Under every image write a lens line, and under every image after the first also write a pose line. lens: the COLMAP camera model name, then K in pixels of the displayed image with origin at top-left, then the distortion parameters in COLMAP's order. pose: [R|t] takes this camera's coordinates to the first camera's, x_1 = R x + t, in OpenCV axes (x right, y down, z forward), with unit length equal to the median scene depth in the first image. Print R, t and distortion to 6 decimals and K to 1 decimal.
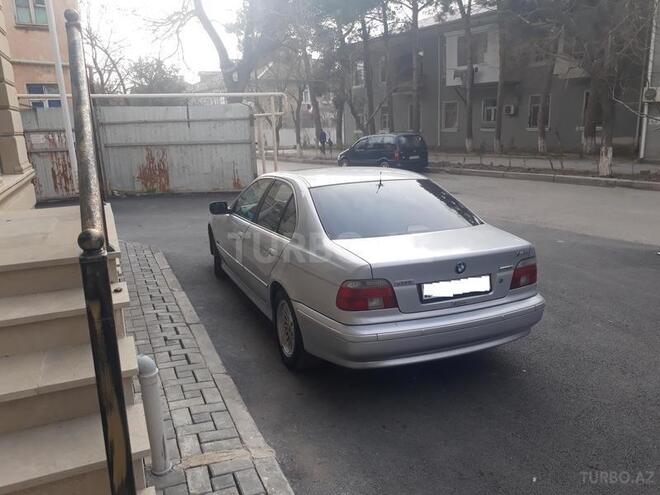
lens RADIAL K [[538.0, 0, 327.8], [0, 538.0, 248.2], [0, 0, 1]] dist [-0.007432, -0.010290]
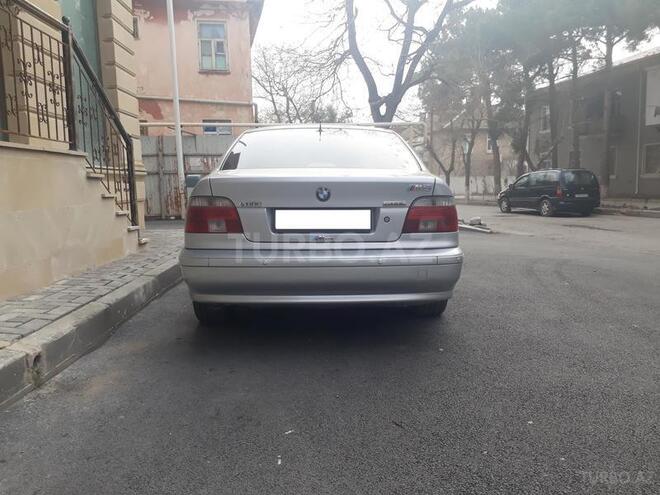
lens RADIAL K [[536.0, 0, 330.0], [0, 536.0, 247.5], [0, 0, 1]] dist [0.009324, -0.006464]
pose [[0.932935, 0.057439, -0.355435, 0.130828], [-0.094159, 0.991759, -0.086875, 0.044615], [0.347516, 0.114516, 0.930655, 0.055772]]
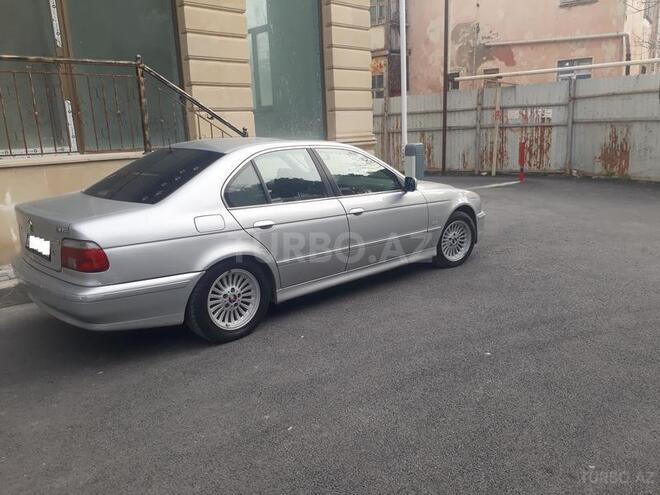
lens RADIAL K [[538.0, 0, 327.8], [0, 538.0, 248.2], [0, 0, 1]] dist [-0.007432, -0.010290]
pose [[0.344360, 0.219071, -0.912921, 0.335223], [-0.185234, 0.969134, 0.162689, -0.047576], [0.920383, 0.113080, 0.374311, 0.268649]]
